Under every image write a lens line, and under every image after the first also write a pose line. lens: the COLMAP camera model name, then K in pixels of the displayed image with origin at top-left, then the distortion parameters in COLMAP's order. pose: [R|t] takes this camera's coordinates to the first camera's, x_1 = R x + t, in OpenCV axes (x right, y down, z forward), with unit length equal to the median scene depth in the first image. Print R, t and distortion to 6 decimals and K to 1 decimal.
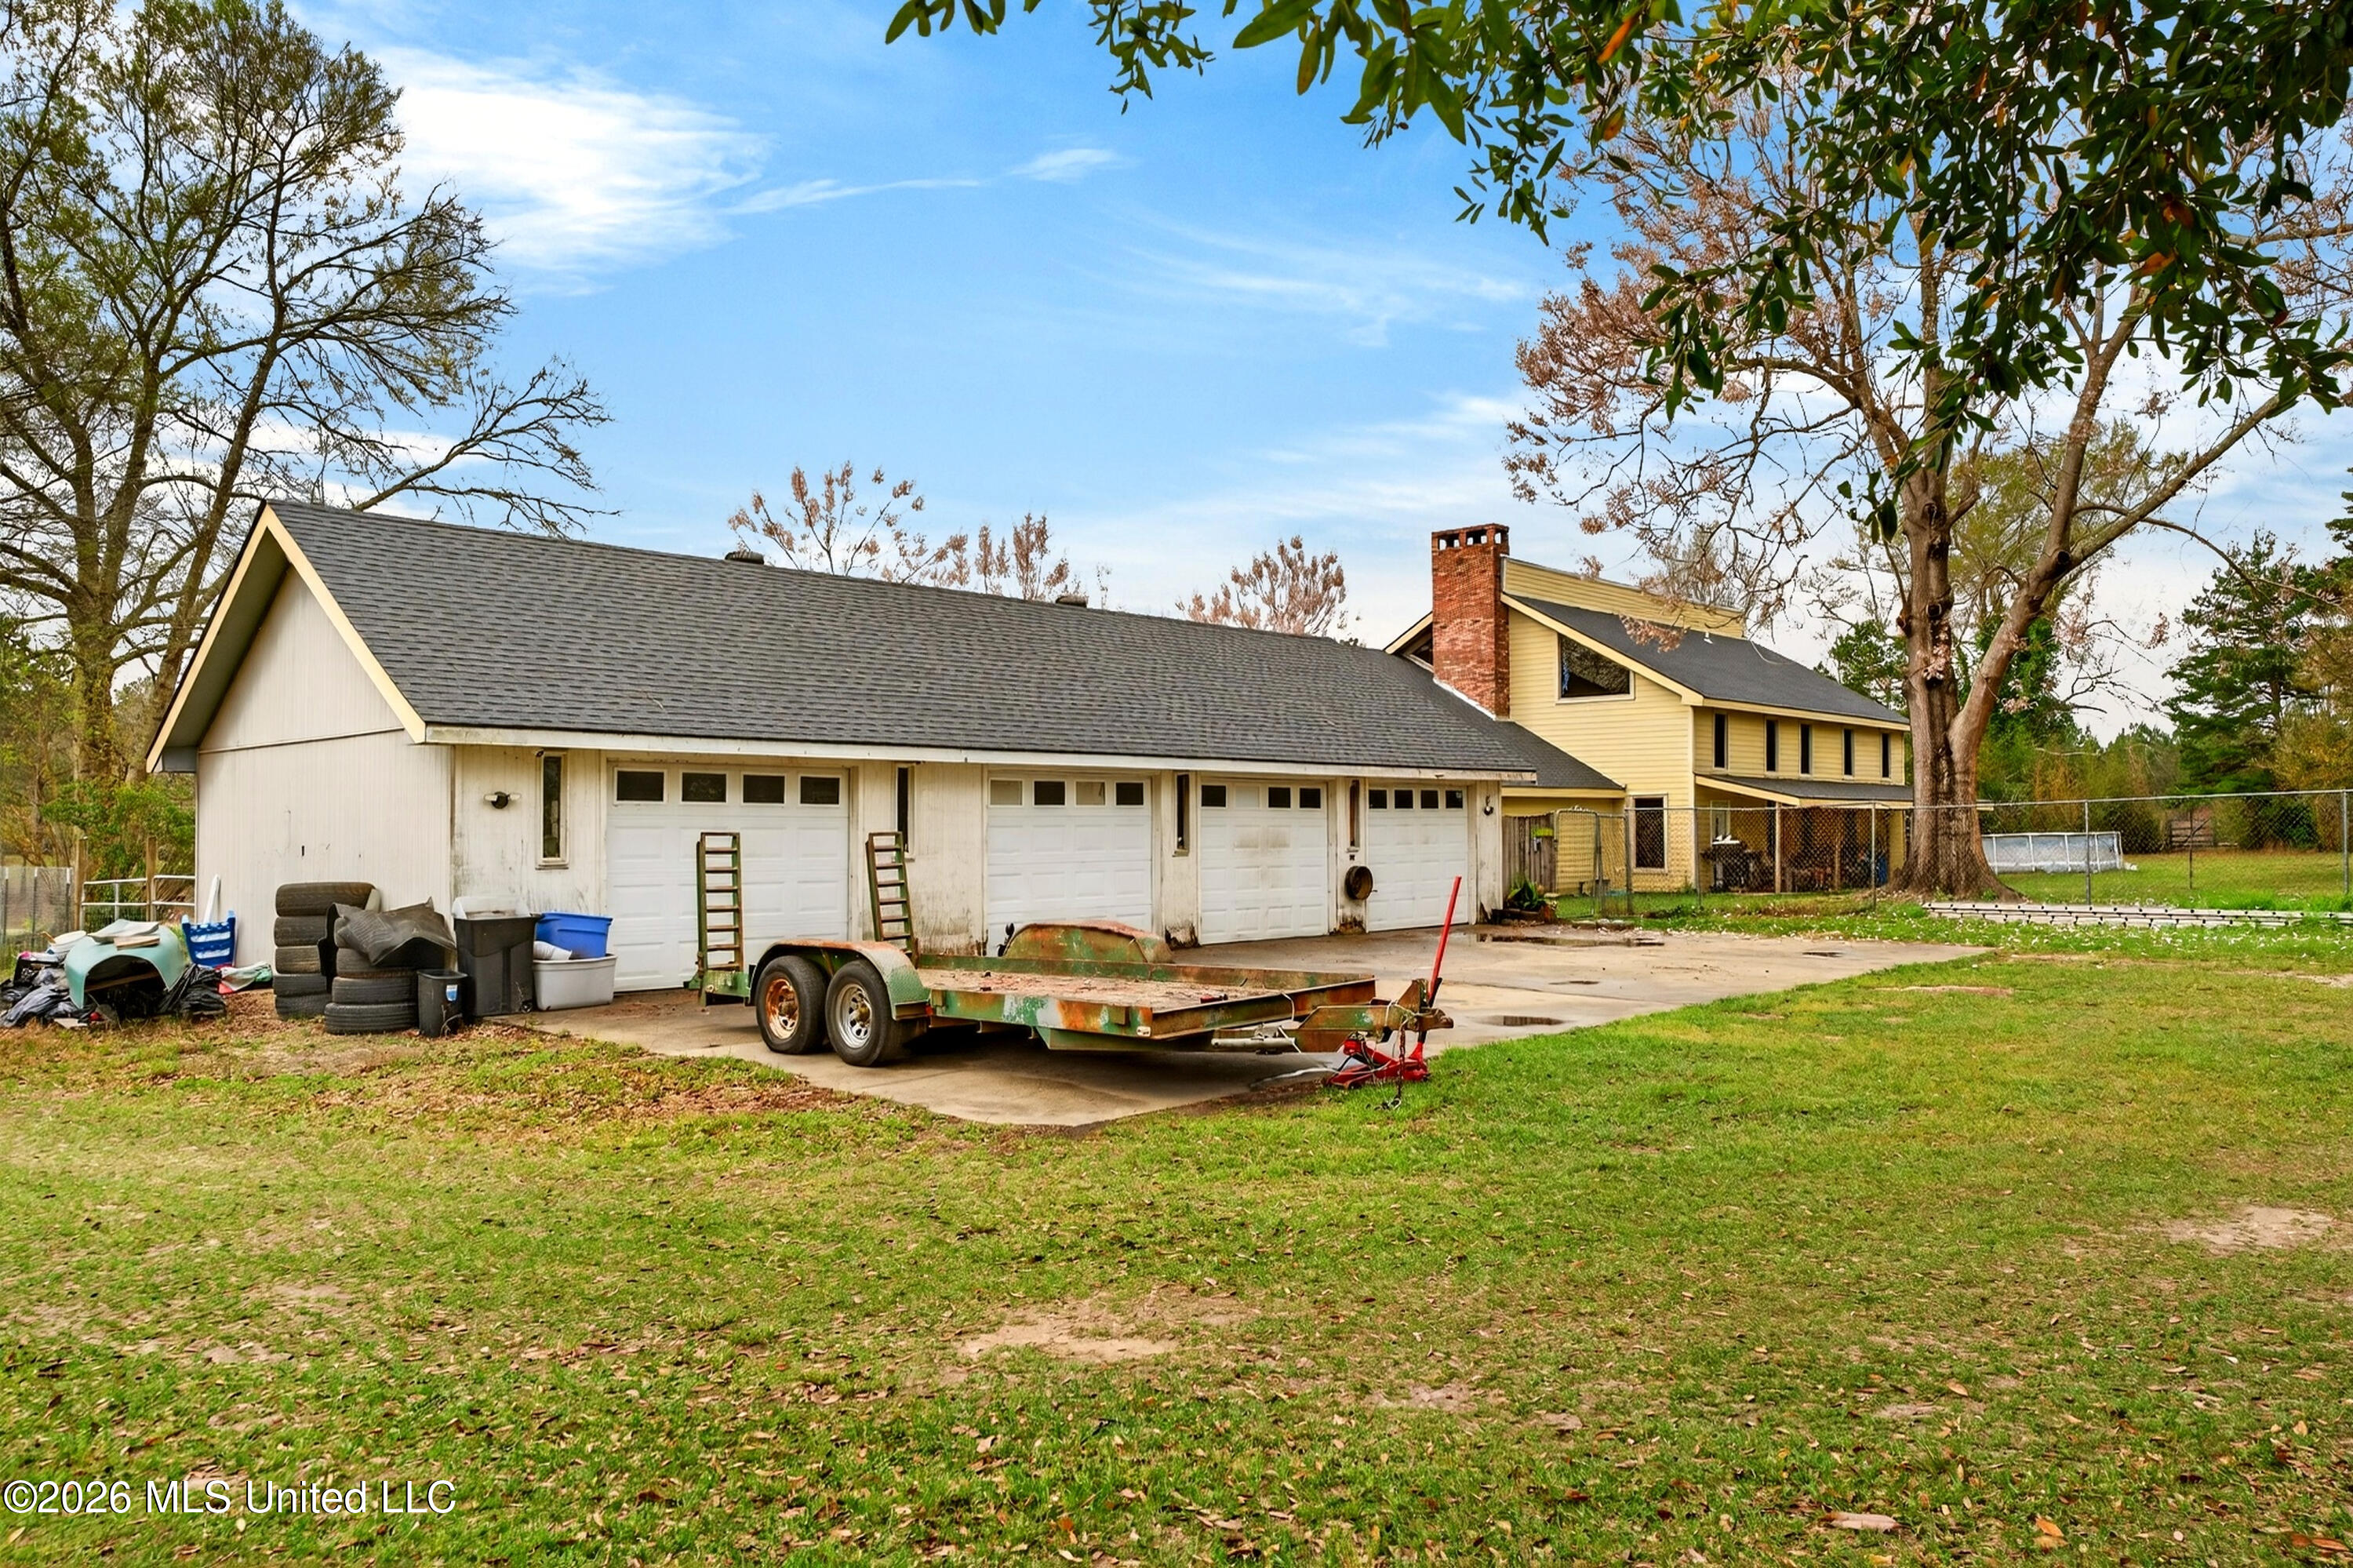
lens RADIAL K [[1650.0, 0, 1176.5], [0, 1650.0, 784.0], [0, 0, 1]] dist [0.002805, -0.000352]
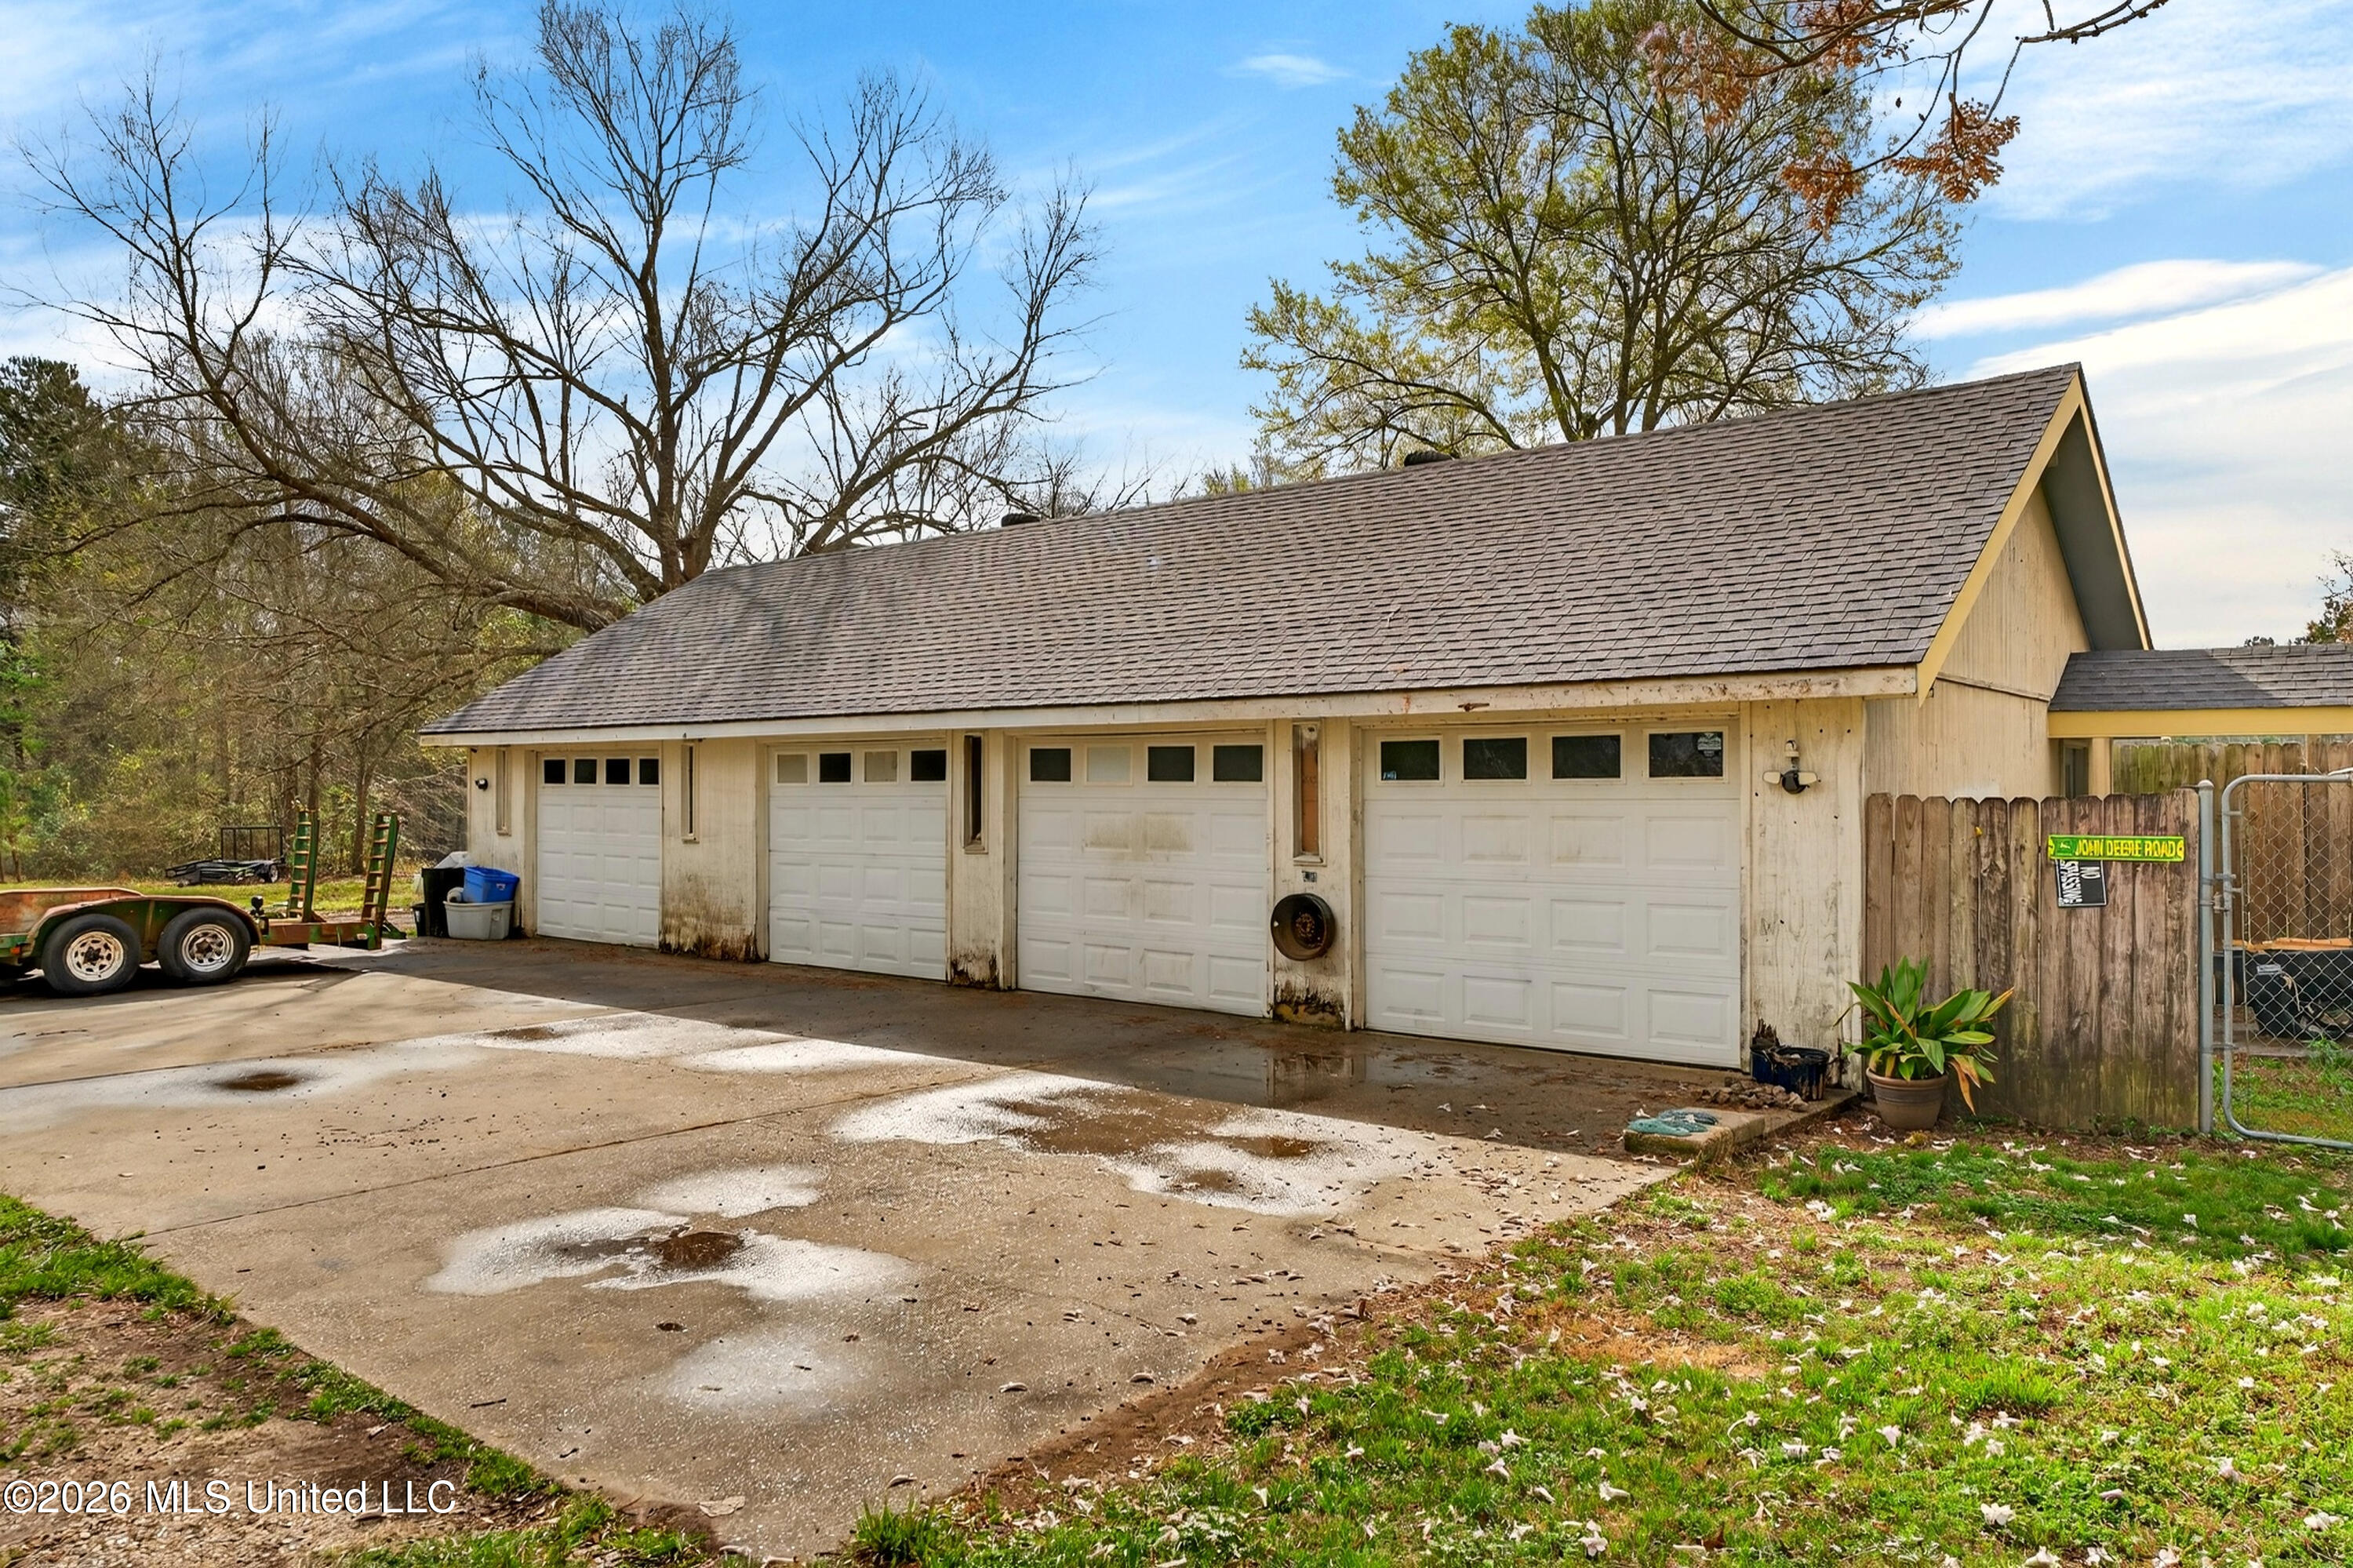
lens RADIAL K [[1650.0, 0, 1176.5], [0, 1650.0, 784.0], [0, 0, 1]] dist [0.002805, -0.000352]
pose [[0.052436, -0.006732, -0.998602, 0.653985], [0.021068, 0.999762, -0.005633, 0.018784], [0.998402, -0.020743, 0.052565, 0.982877]]
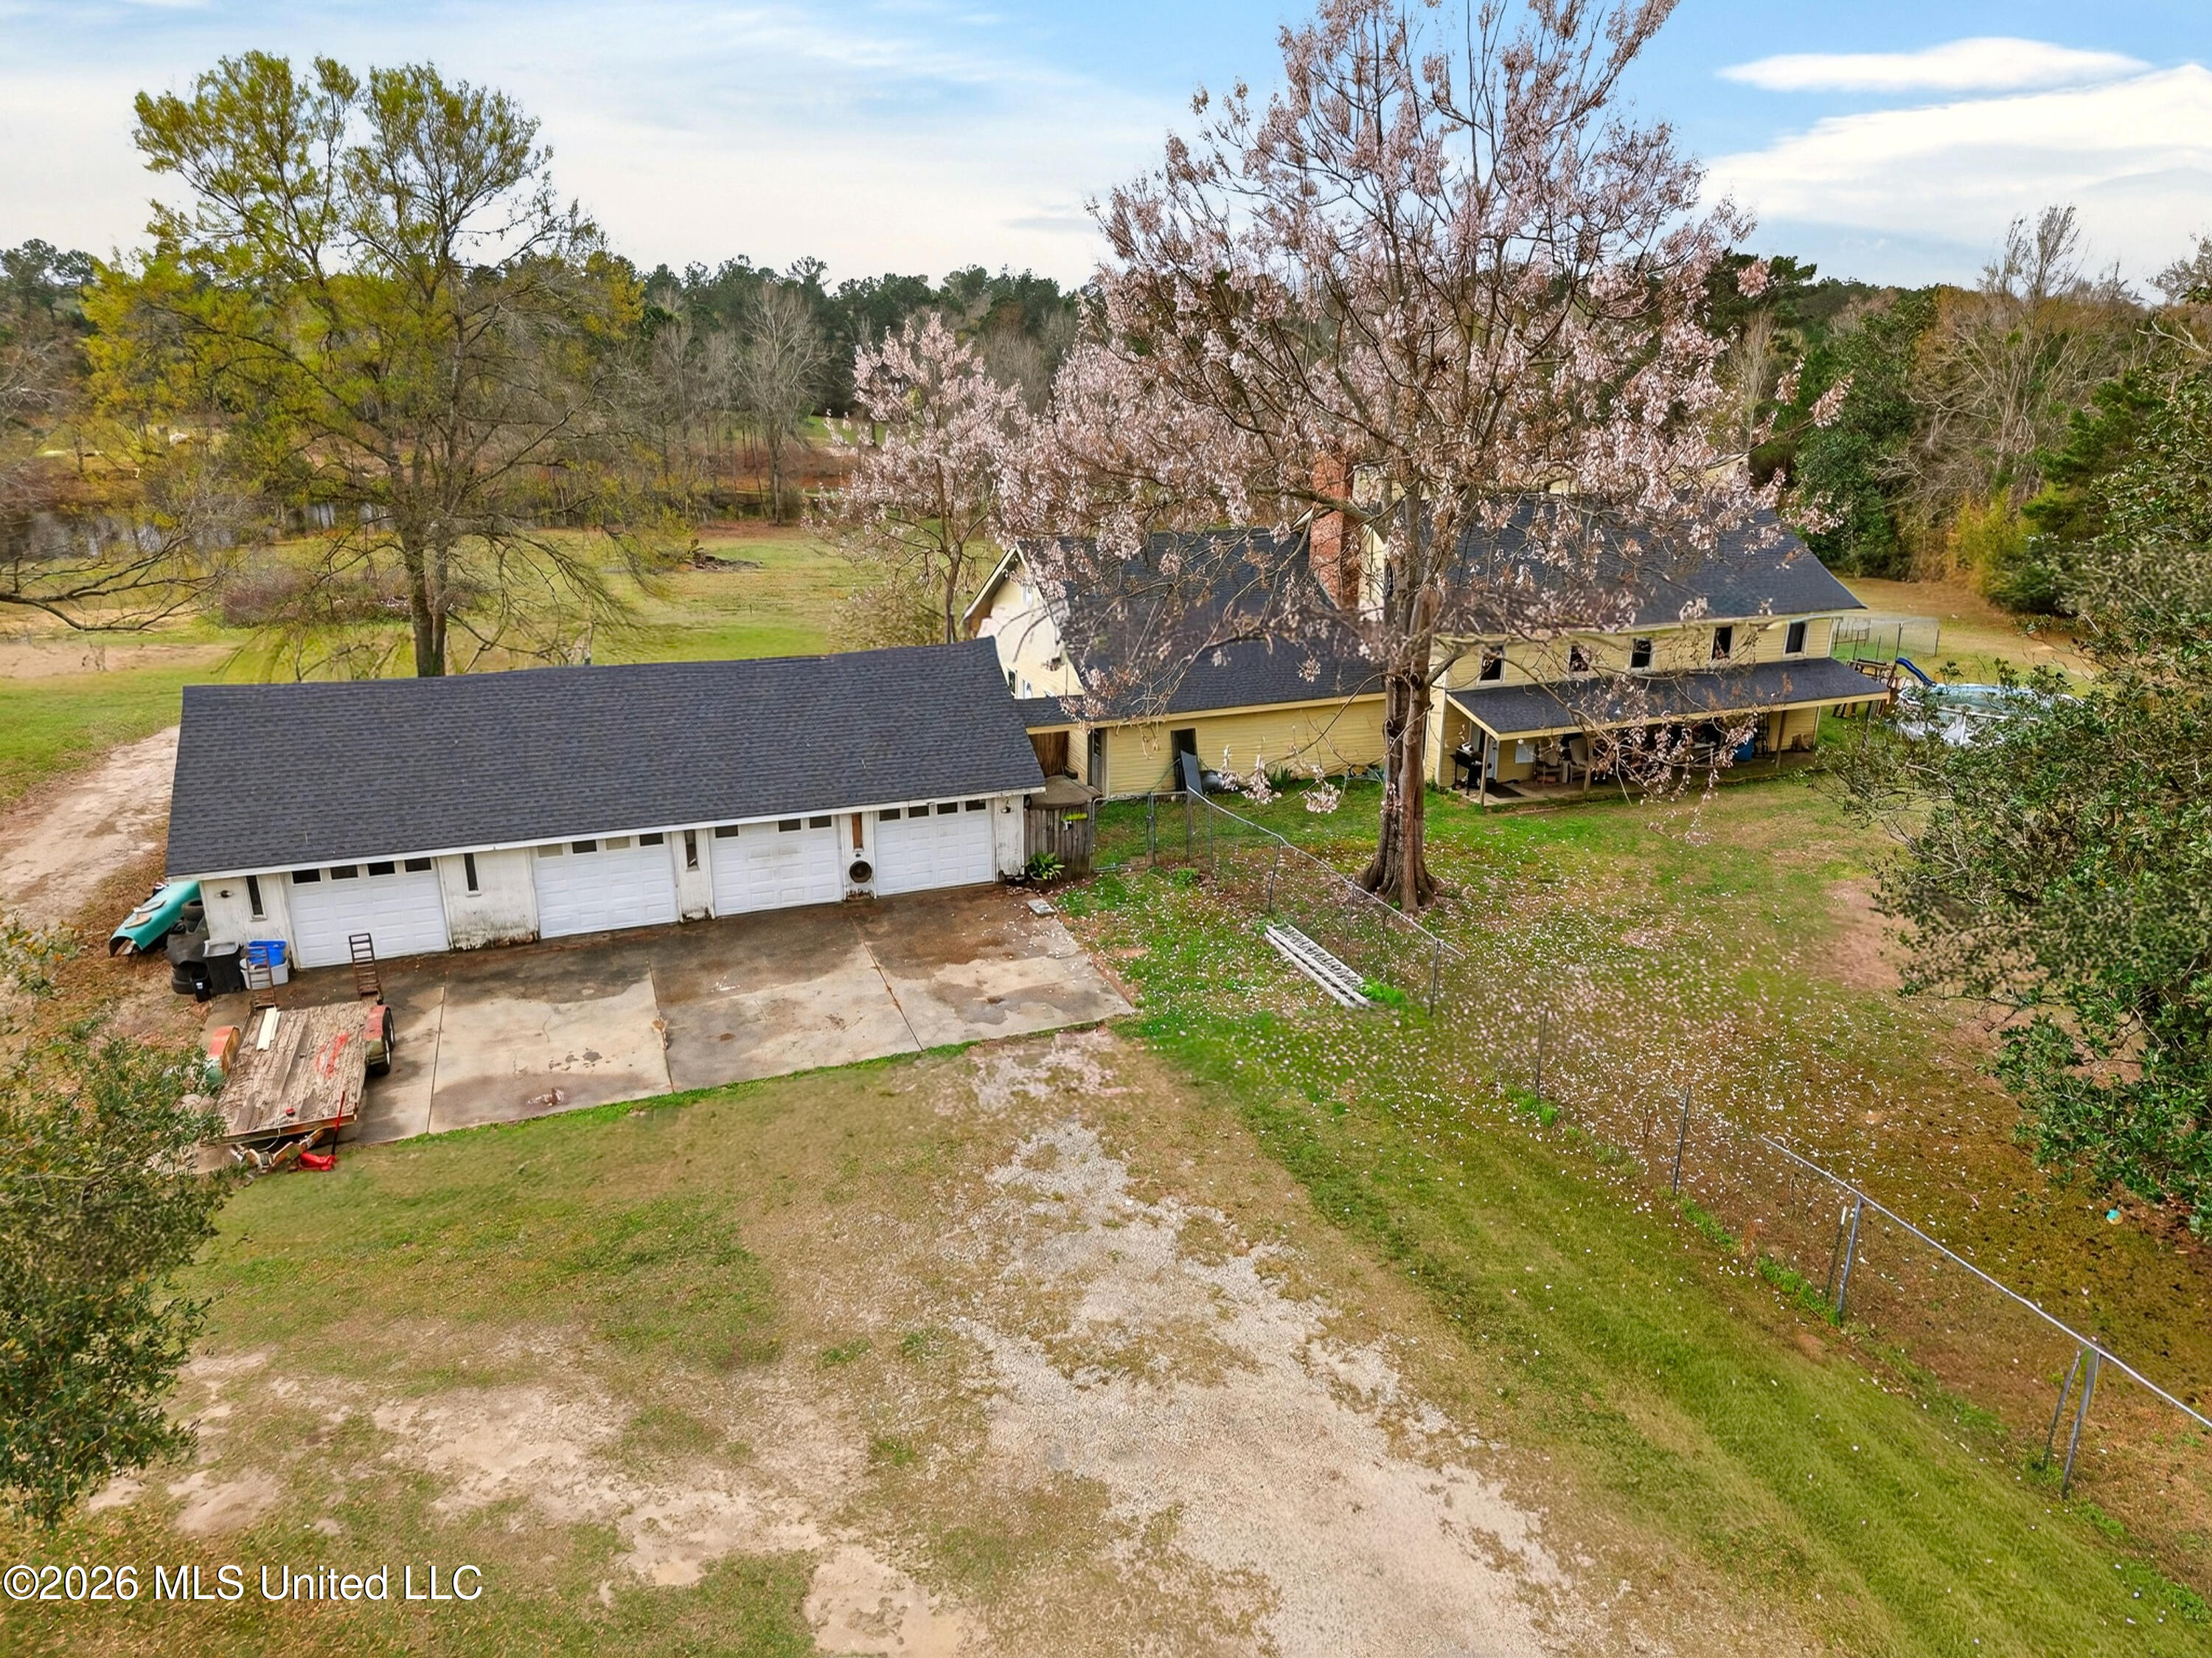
lens RADIAL K [[1488.3, 0, 1106.0], [0, 1488.3, 829.0], [0, 0, 1]] dist [0.032889, -0.047307]
pose [[0.899151, 0.129678, -0.417984, 0.962715], [0.012937, 0.946798, 0.321569, -0.458060], [0.437447, -0.294547, 0.849637, -0.104162]]
